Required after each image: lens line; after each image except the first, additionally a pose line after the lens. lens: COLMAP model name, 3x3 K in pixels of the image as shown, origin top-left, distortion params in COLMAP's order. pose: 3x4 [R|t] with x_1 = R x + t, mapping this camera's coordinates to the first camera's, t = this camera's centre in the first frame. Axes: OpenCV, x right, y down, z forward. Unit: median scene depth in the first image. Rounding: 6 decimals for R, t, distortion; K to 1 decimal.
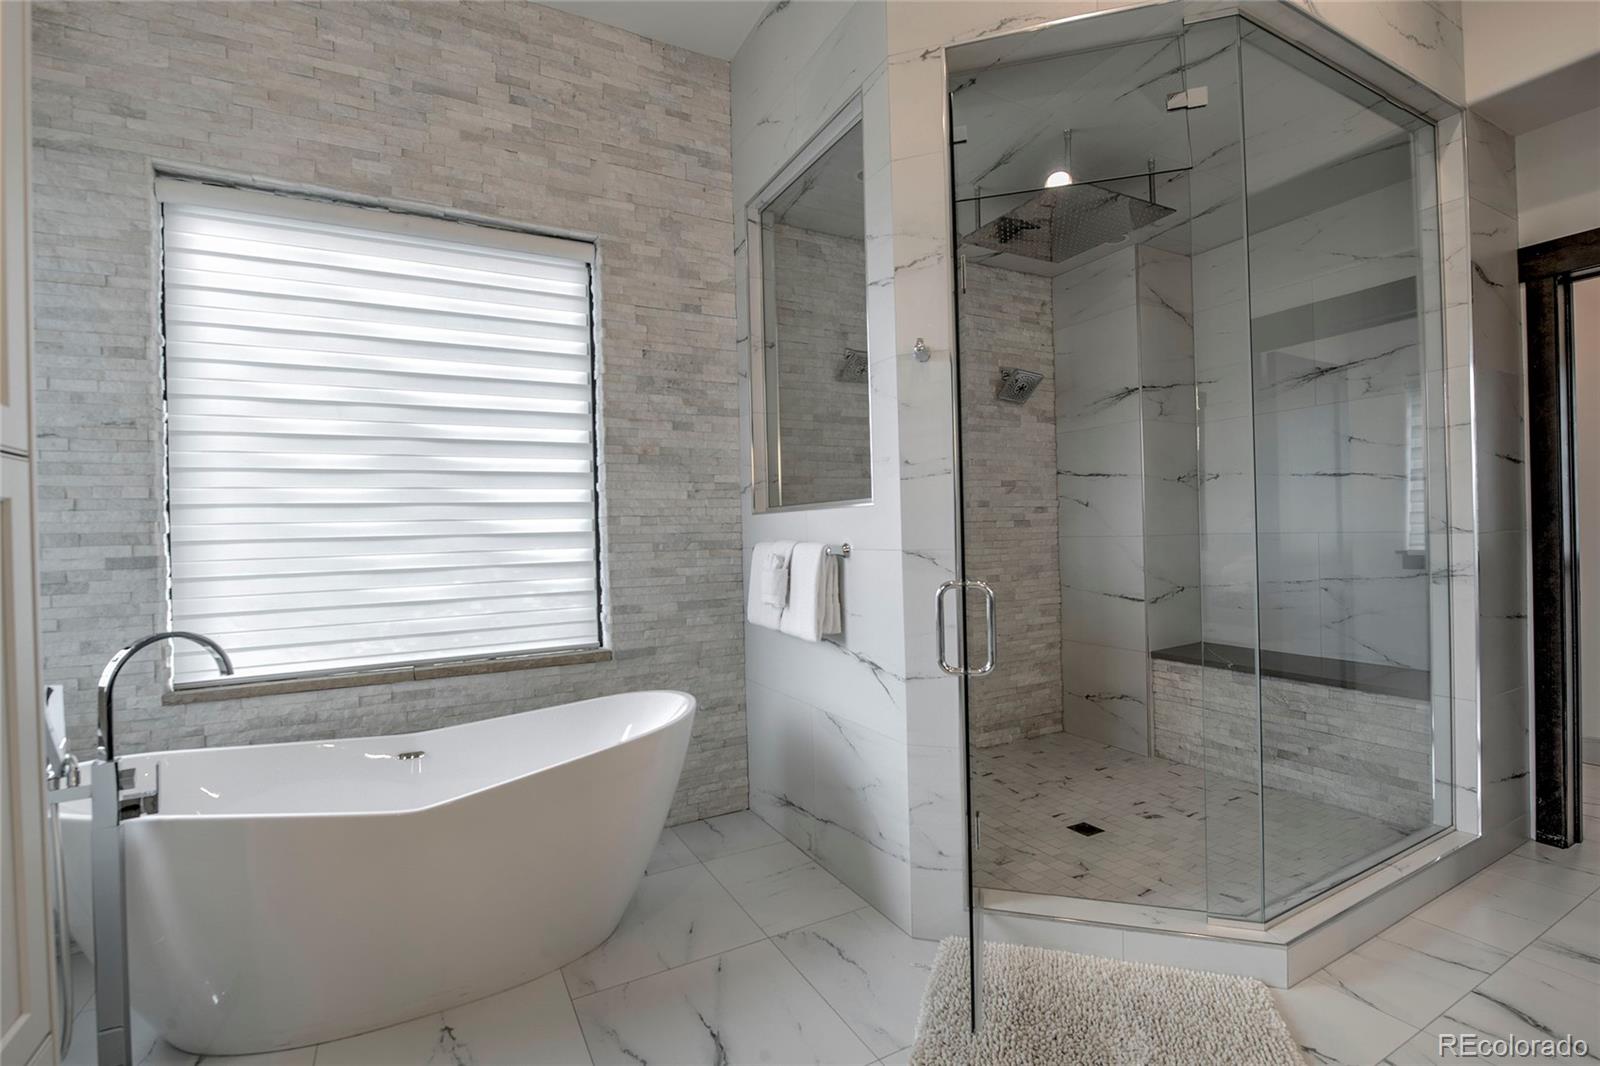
lens RADIAL K [[718.5, 0, 800.0], [0, 718.5, 533.0], [0, 0, 1]] dist [0.000470, -0.007213]
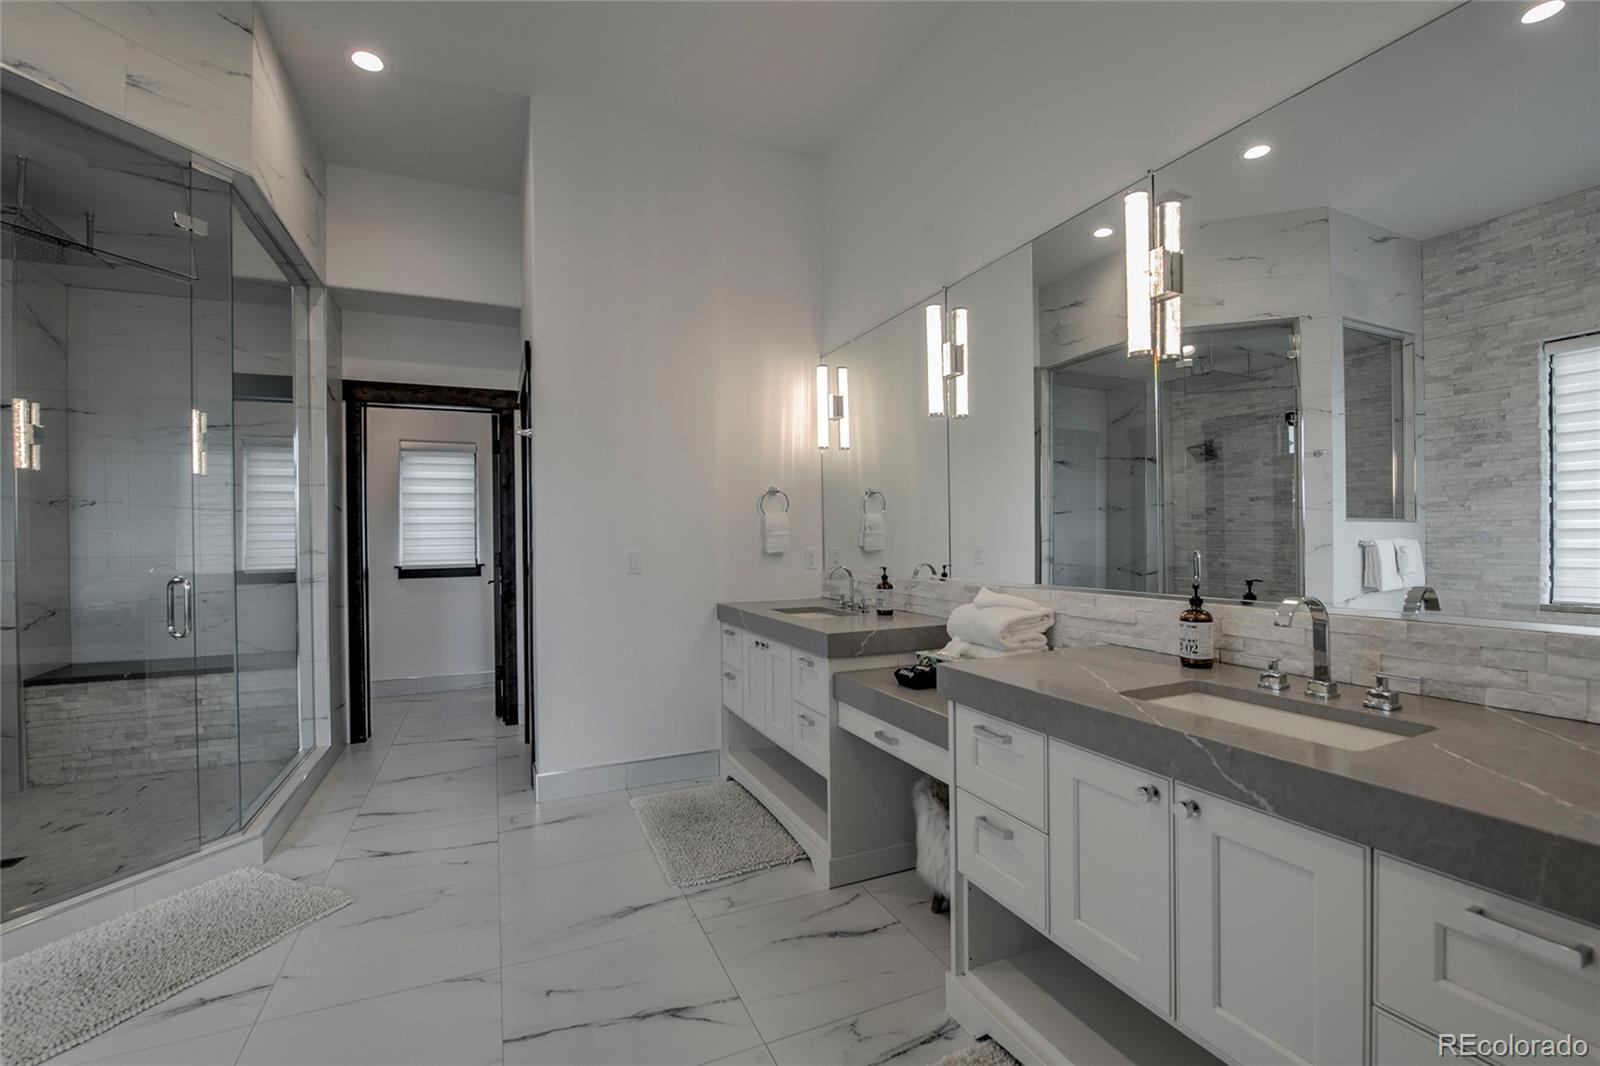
lens RADIAL K [[685.2, 0, 800.0], [0, 685.2, 533.0], [0, 0, 1]] dist [-0.026760, -0.000103]
pose [[0.075681, 0.026500, 0.996780, -0.439243], [0.013003, 0.999536, -0.027561, 0.007713], [-0.997047, 0.015047, 0.075301, -0.149178]]
